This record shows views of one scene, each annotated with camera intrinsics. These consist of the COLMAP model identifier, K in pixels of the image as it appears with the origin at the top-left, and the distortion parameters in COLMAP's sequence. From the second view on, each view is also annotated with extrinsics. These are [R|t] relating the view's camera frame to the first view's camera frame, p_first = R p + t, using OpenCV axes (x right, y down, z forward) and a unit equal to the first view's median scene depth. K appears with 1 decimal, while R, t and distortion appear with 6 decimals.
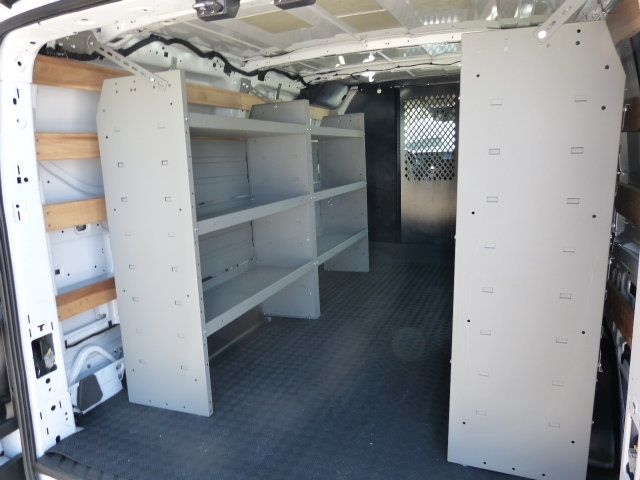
lens RADIAL K [[477.3, 0, 319.0], [0, 477.3, 240.3], [0, 0, 1]] dist [-0.039694, 0.028897]
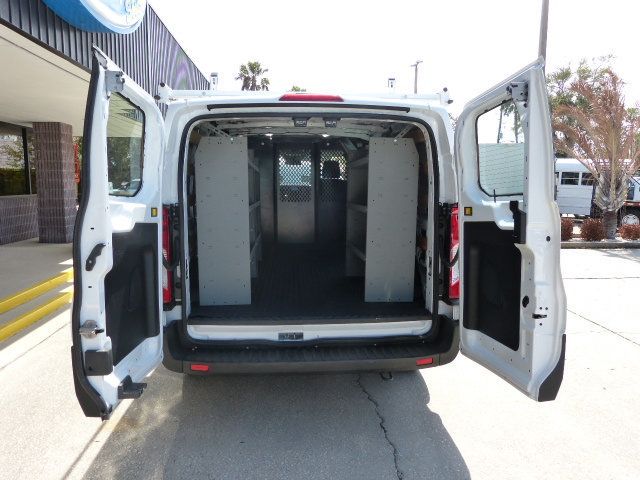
lens RADIAL K [[477.3, 0, 320.0], [0, 477.3, 238.8], [0, 0, 1]] dist [-0.039694, 0.028897]
pose [[0.897994, -0.008746, 0.439920, -0.830254], [0.047293, 0.995929, -0.076736, 0.257258], [-0.437458, 0.089713, 0.894752, -0.931317]]
